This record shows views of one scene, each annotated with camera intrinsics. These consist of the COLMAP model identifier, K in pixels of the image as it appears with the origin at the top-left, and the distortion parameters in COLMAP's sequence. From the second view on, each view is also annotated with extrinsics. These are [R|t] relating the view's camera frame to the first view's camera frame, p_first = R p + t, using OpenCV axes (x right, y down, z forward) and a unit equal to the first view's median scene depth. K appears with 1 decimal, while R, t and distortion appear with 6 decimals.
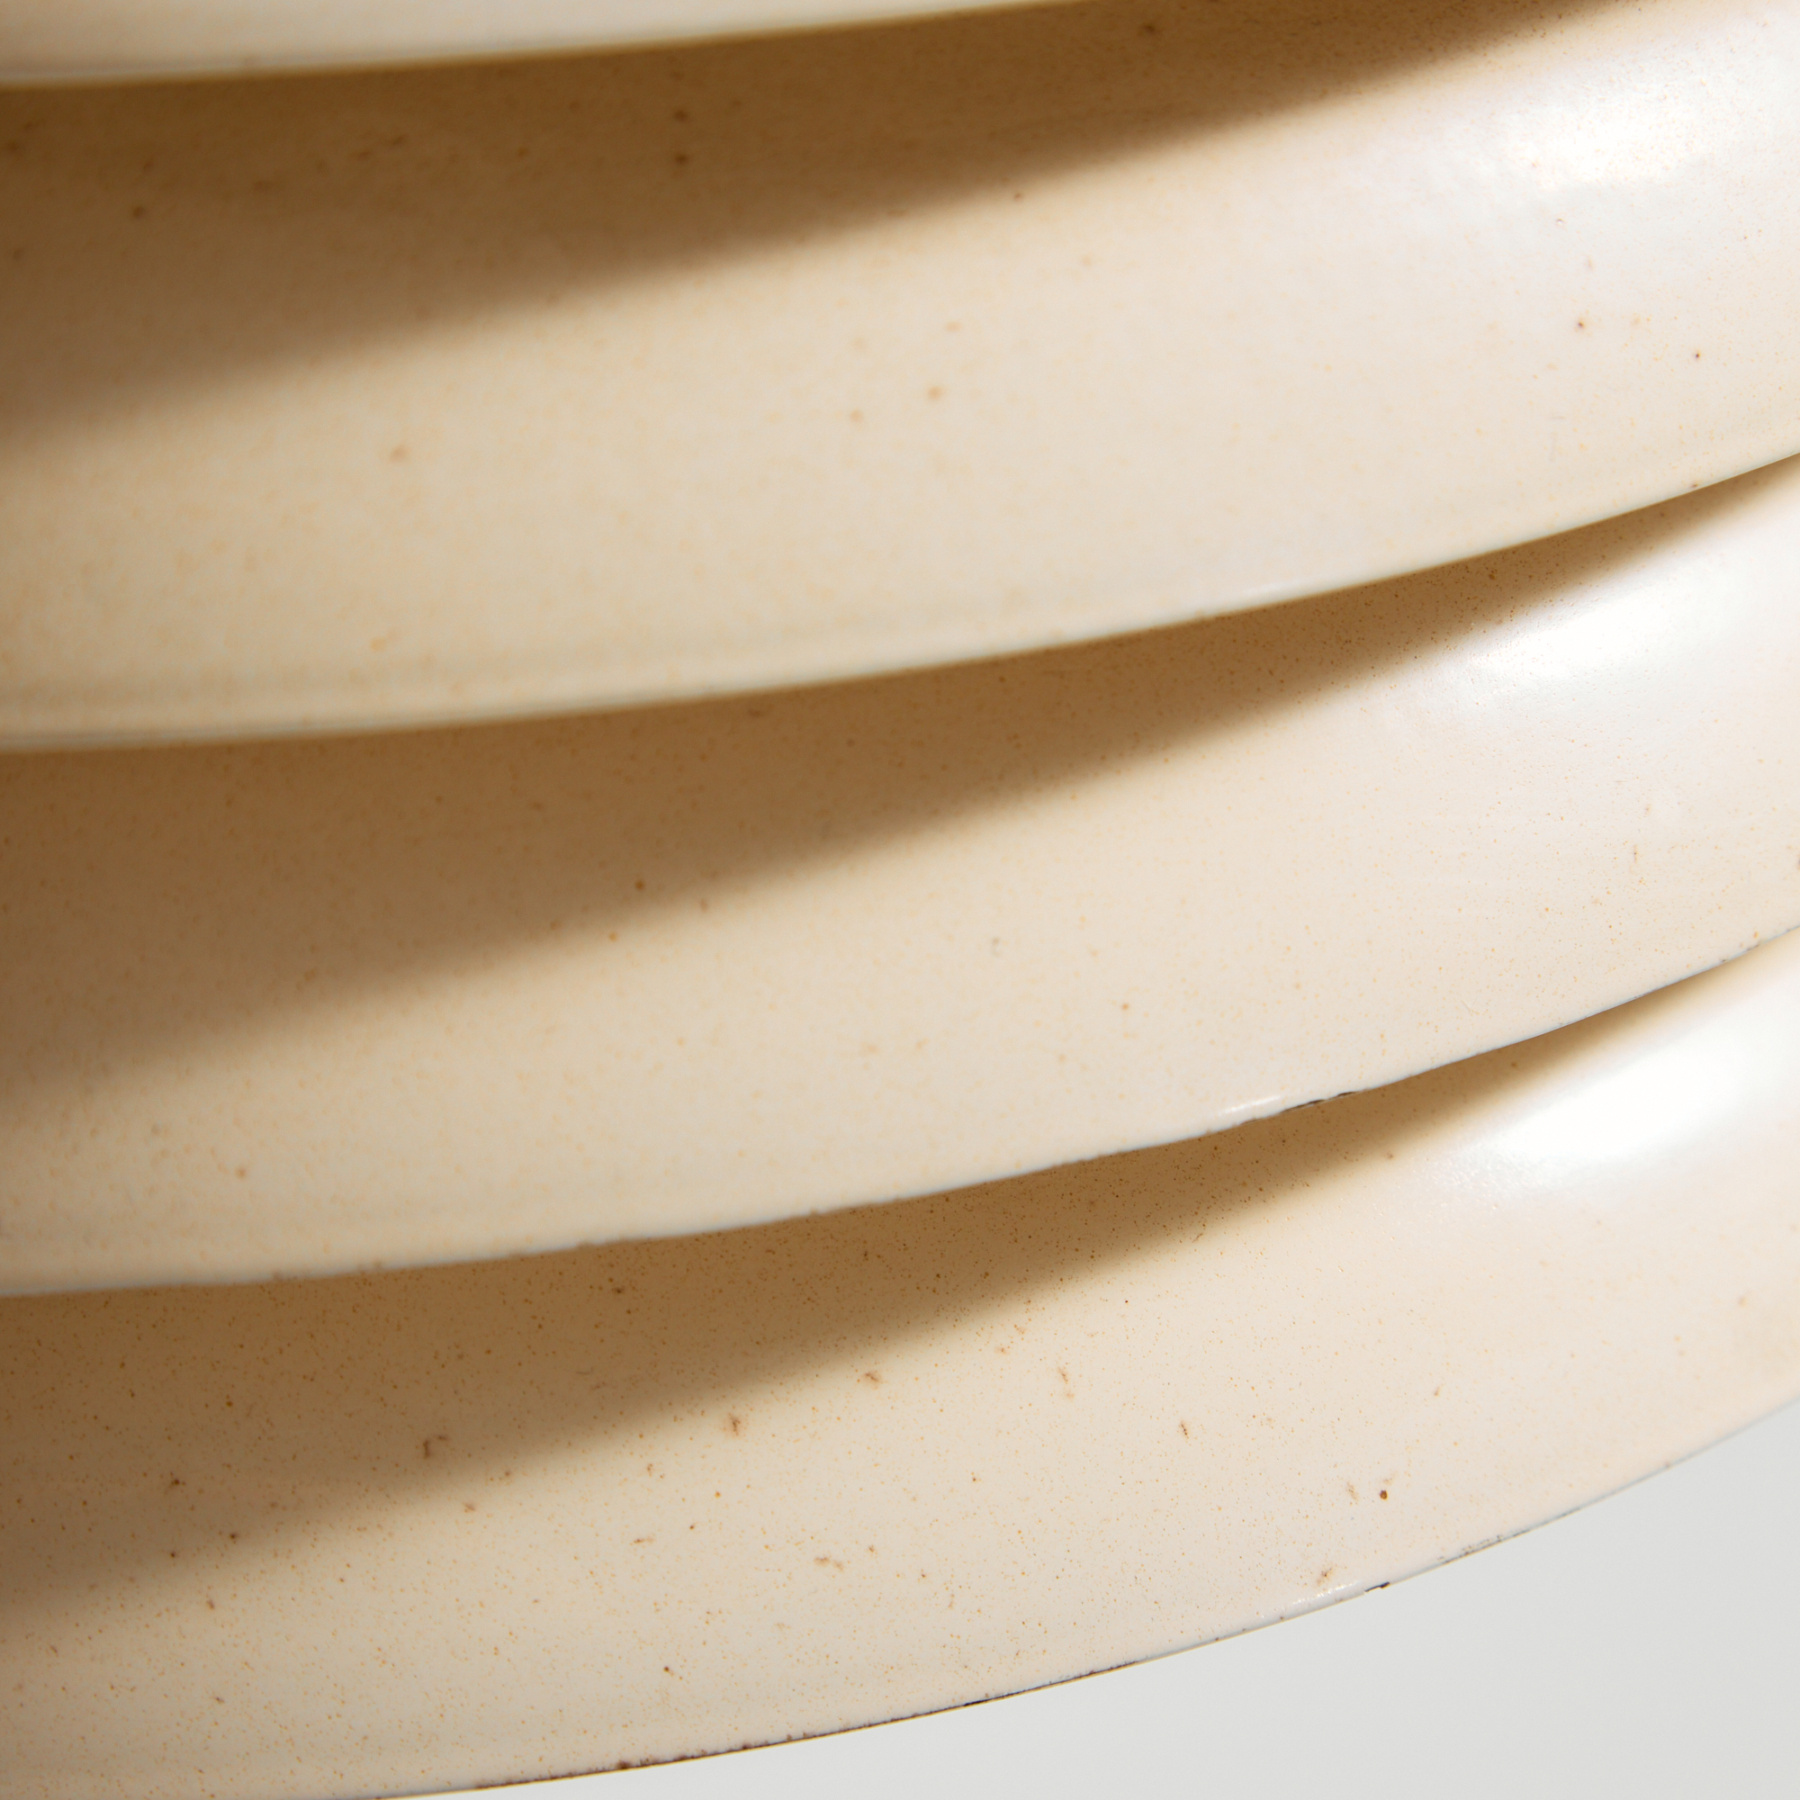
lens RADIAL K [[6451.0, 0, 900.0], [0, 6451.0, 900.0], [0, 0, 1]] dist [-0.351640, 2.027491]
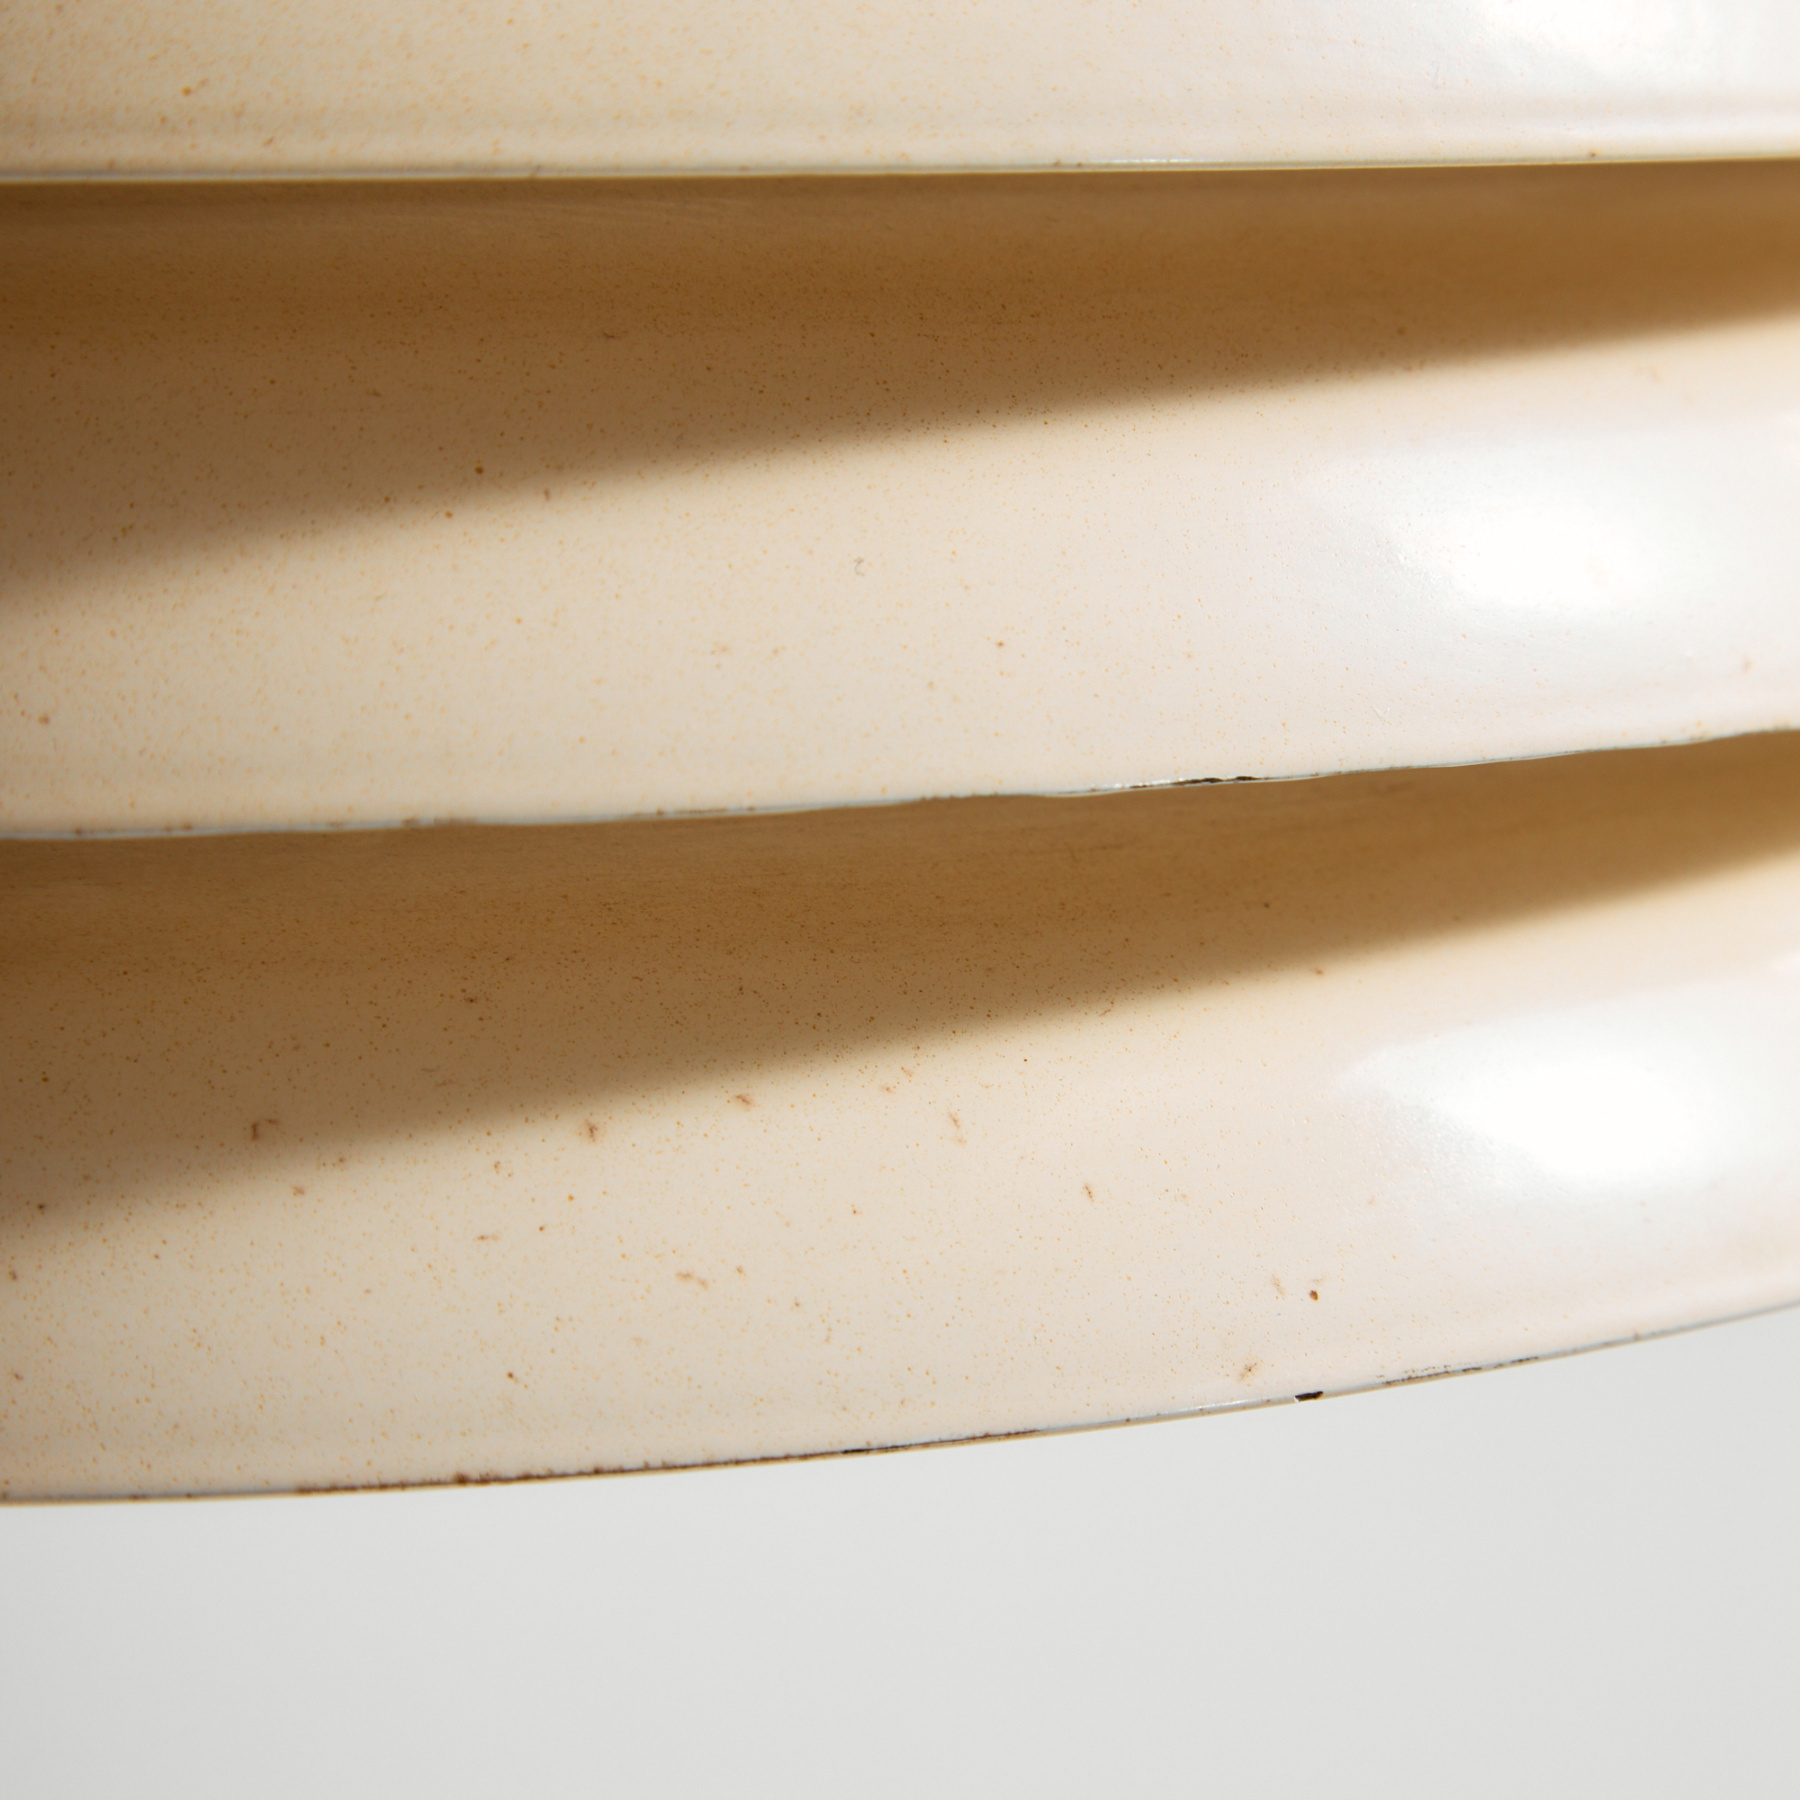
lens RADIAL K [[6451.0, 0, 900.0], [0, 6451.0, 900.0], [0, 0, 1]] dist [-0.351640, 2.027491]
pose [[0.998922, -0.013597, -0.044386, 0.060686], [-0.000291, 0.954290, -0.298883, 0.329144], [0.046421, 0.298574, 0.953257, 0.108963]]
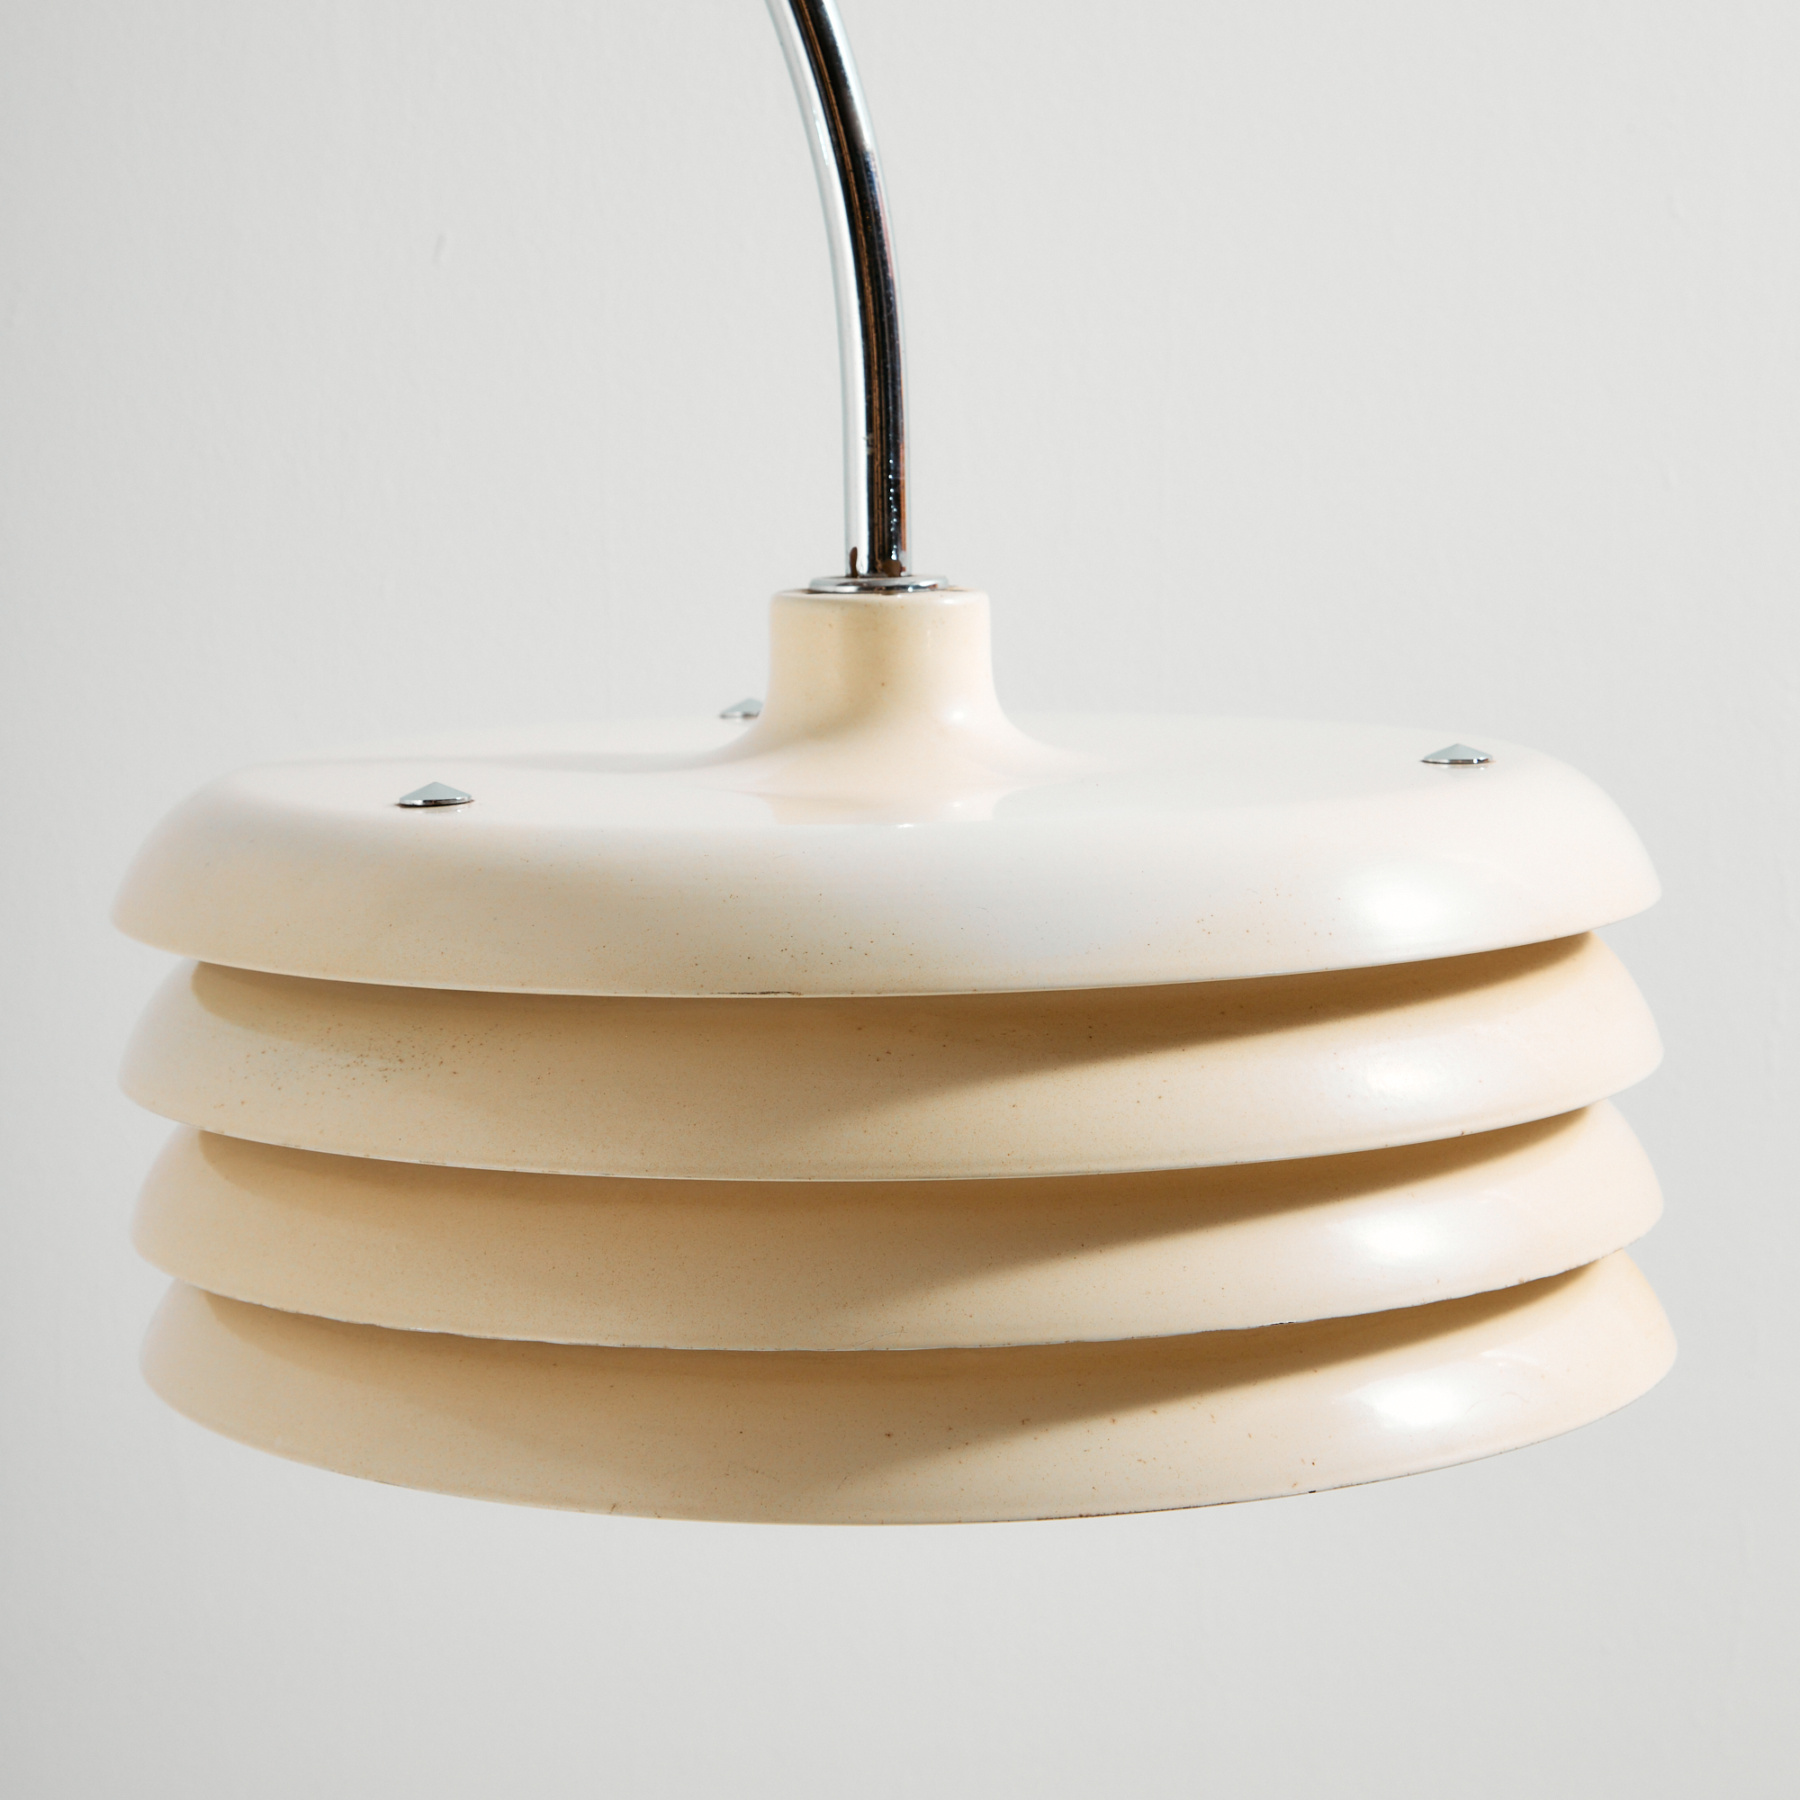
lens RADIAL K [[5478.8, 0, 900.0], [0, 5478.8, 900.0], [0, 0, 1]] dist [-0.117125, 0.470980]
pose [[0.994690, -0.028580, -0.098866, 0.157479], [-0.006088, 0.942645, -0.333740, 0.795621], [0.102734, 0.332570, 0.937466, -1.836384]]
